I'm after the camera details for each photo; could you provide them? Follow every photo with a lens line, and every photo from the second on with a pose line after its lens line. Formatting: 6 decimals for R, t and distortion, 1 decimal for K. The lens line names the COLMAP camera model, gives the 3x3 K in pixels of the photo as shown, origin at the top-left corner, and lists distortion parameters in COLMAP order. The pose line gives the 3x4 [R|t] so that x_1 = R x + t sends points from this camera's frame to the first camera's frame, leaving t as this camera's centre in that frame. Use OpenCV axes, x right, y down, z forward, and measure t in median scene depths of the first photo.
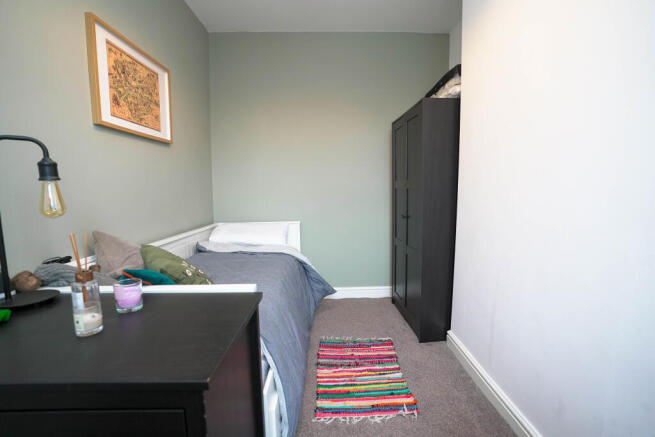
lens RADIAL K [[300.4, 0, 329.9], [0, 300.4, 218.5], [0, 0, 1]] dist [-0.074693, 0.030591]
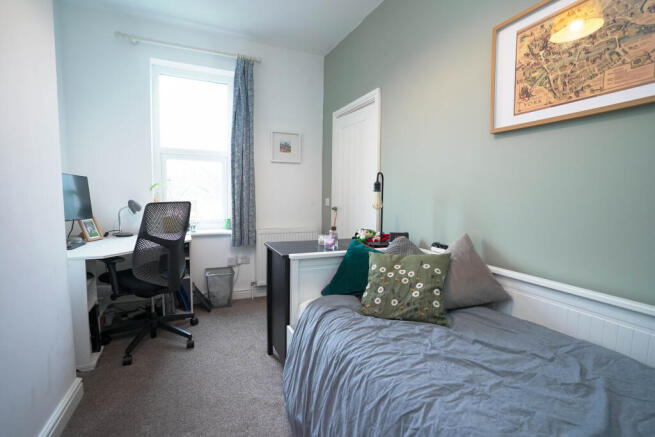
lens RADIAL K [[300.4, 0, 329.9], [0, 300.4, 218.5], [0, 0, 1]] dist [-0.074693, 0.030591]
pose [[-0.913487, 0.023774, -0.406173, 0.133982], [-0.053527, 0.982593, 0.177895, -0.175001], [0.403332, 0.184246, -0.896313, 1.641901]]
